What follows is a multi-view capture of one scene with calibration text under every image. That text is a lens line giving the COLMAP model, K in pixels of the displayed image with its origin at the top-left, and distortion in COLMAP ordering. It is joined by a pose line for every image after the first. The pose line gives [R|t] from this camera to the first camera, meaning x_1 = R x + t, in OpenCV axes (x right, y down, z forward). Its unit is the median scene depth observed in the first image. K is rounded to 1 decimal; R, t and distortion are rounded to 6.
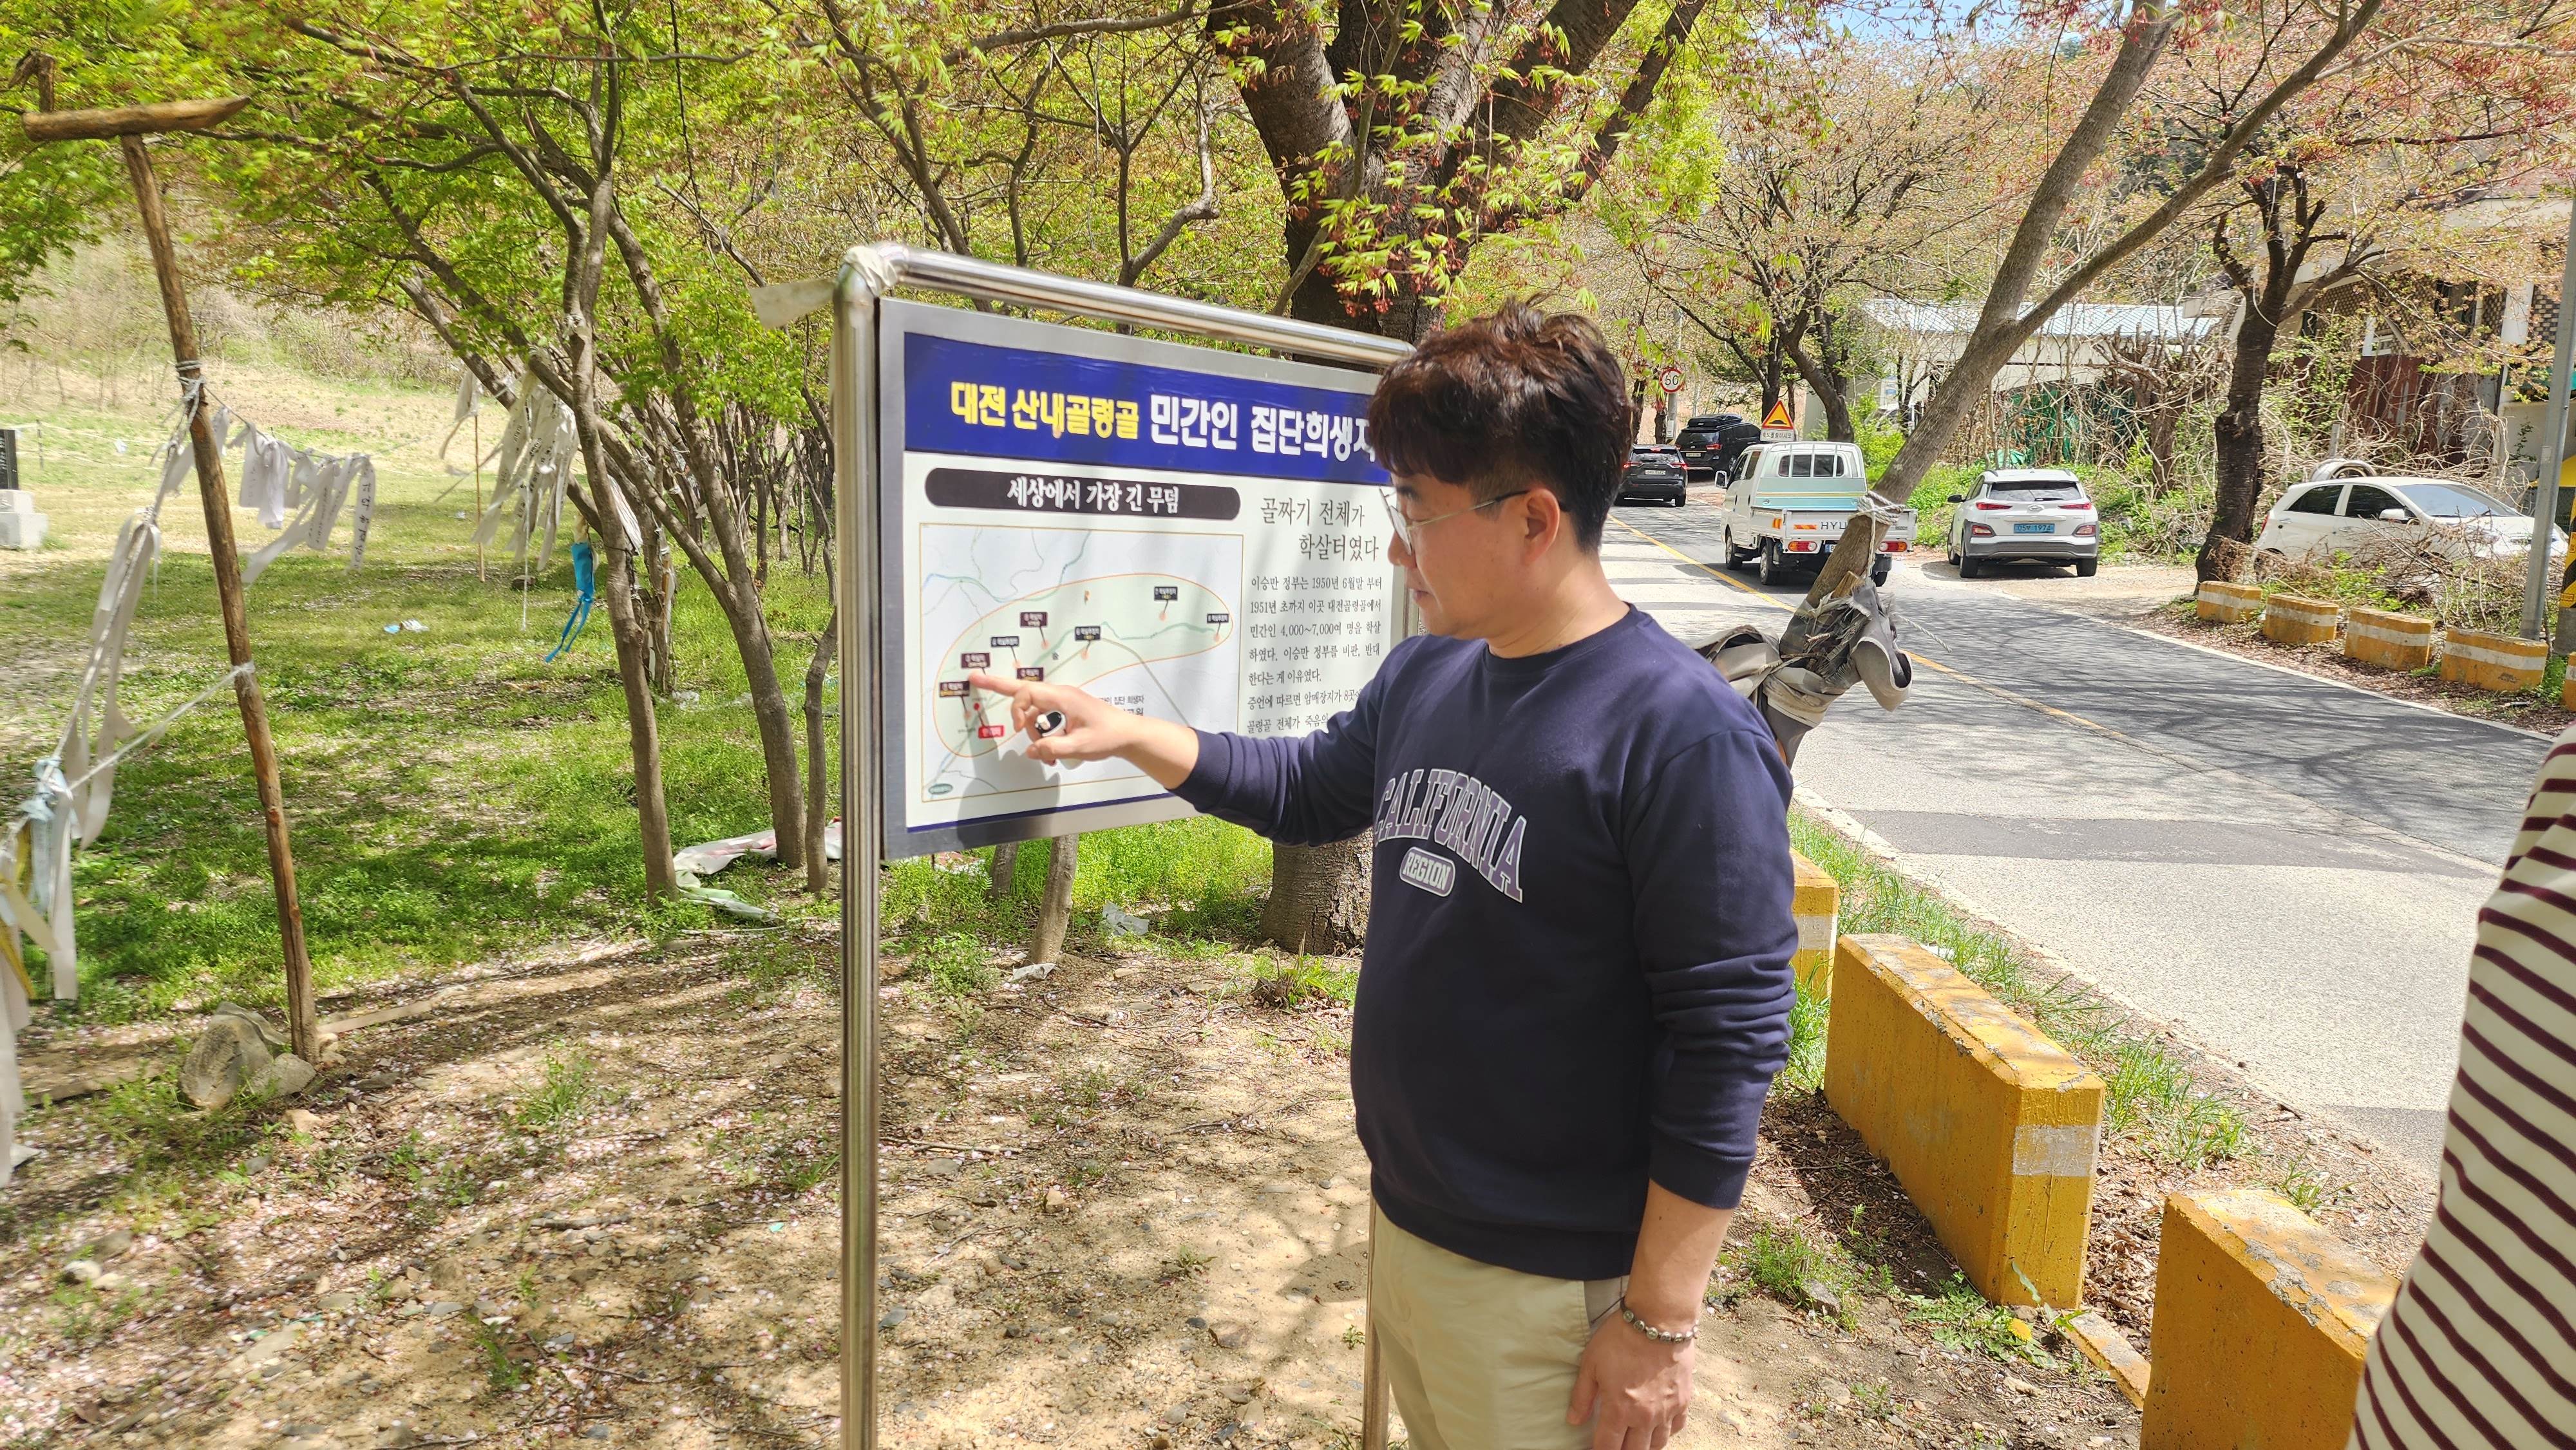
lens RADIAL K [[1717.0, 0, 1284.4], [0, 1717.0, 732.3], [0, 0, 1]] dist [0.030633, -0.004812]
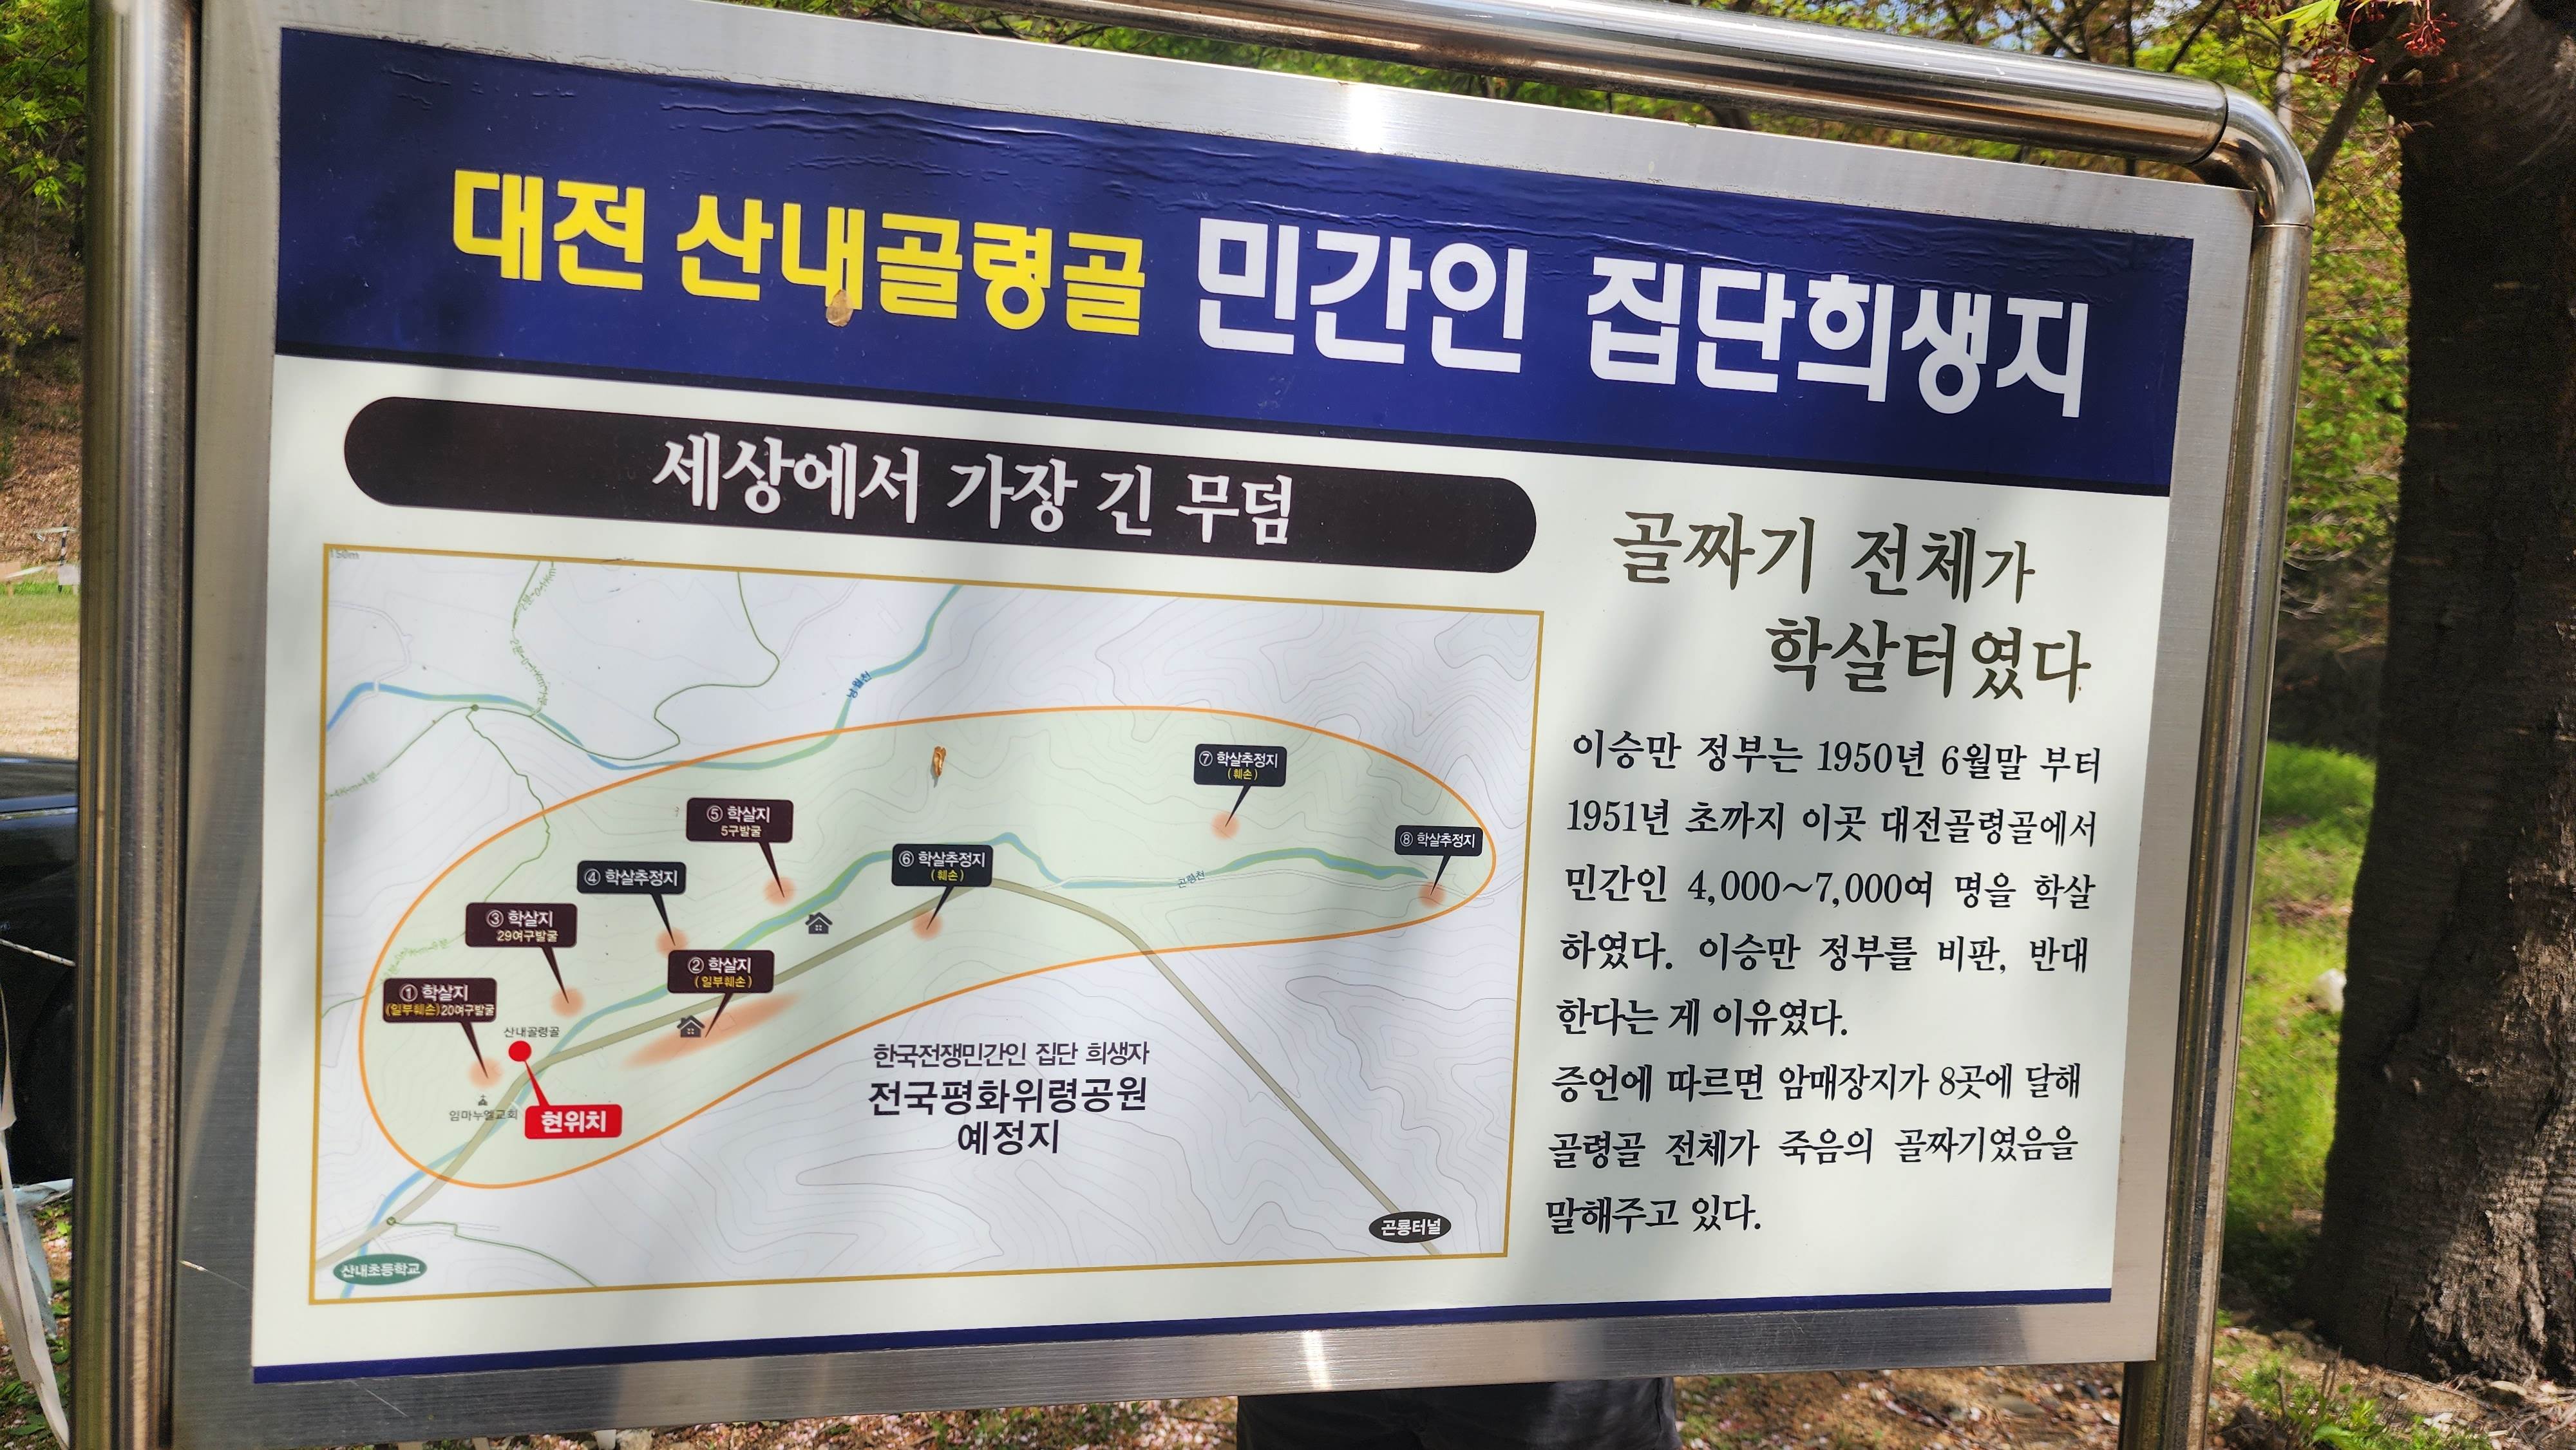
lens RADIAL K [[1717.0, 0, 1289.5], [0, 1717.0, 701.0], [0, 0, 1]] dist [0.030633, -0.004812]
pose [[0.804217, 0.040900, -0.592927, 0.154682], [-0.091801, 0.994205, -0.055935, -0.076558], [0.587203, 0.099415, 0.803311, 0.727875]]
